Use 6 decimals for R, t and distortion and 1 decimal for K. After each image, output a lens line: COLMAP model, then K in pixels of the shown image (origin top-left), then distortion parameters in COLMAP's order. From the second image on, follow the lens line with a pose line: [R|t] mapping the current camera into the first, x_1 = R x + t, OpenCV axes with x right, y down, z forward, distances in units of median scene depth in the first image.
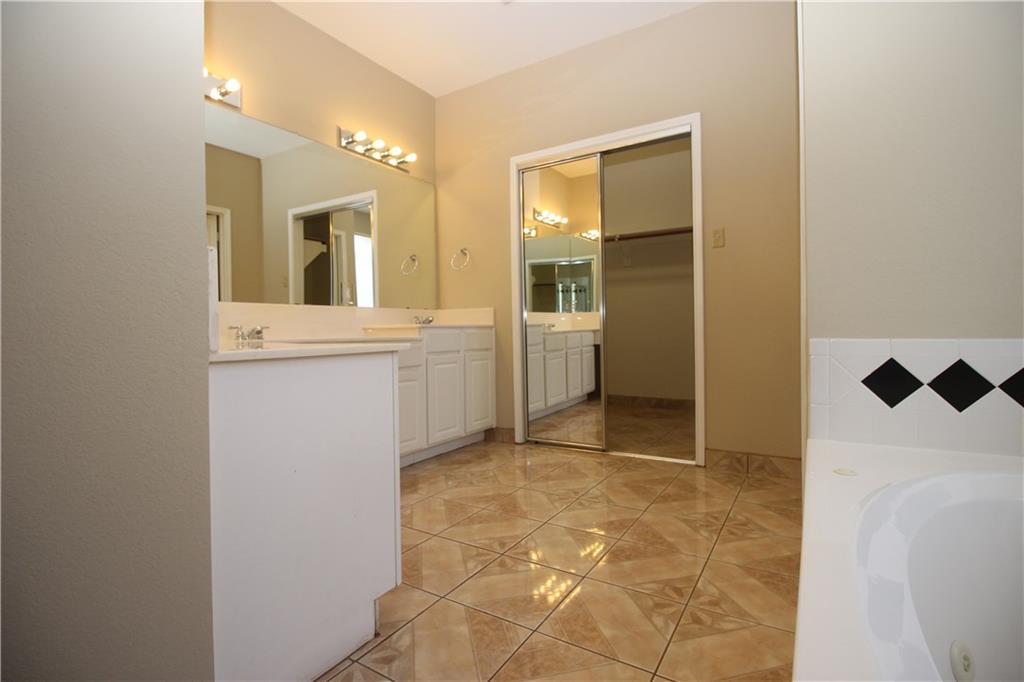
lens RADIAL K [[475.9, 0, 507.5], [0, 475.9, 336.2], [0, 0, 1]] dist [-0.019831, -0.002182]
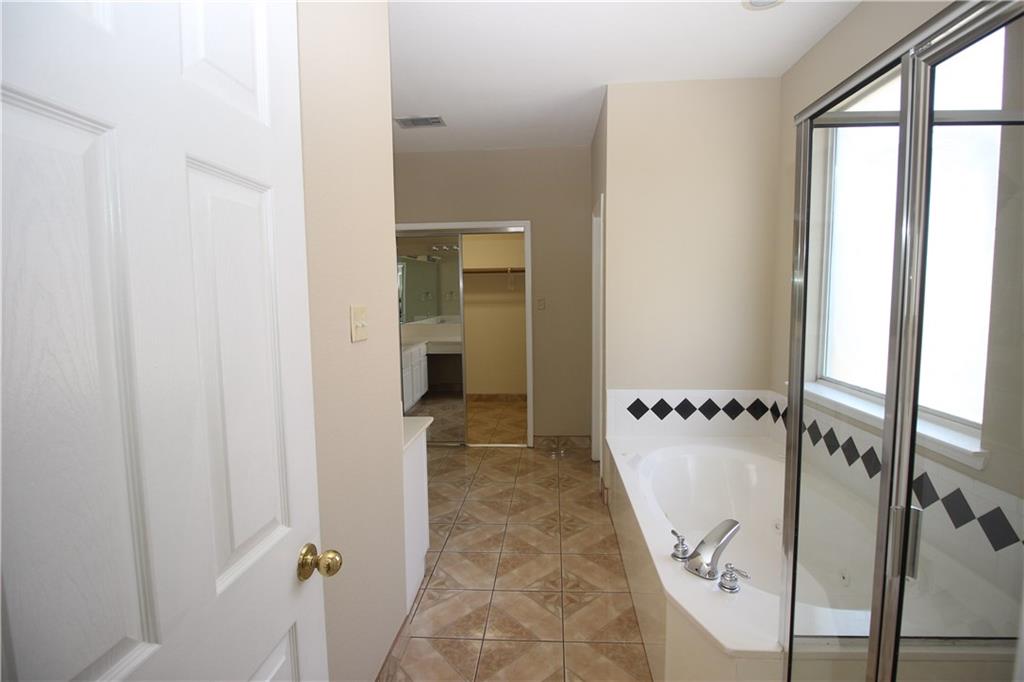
lens RADIAL K [[475.9, 0, 518.1], [0, 475.9, 340.3], [0, 0, 1]] dist [-0.019831, -0.002182]
pose [[0.876853, -0.040701, 0.479033, -0.430108], [0.008375, 0.997552, 0.069427, -0.219993], [-0.480686, -0.056865, 0.875047, -0.394787]]
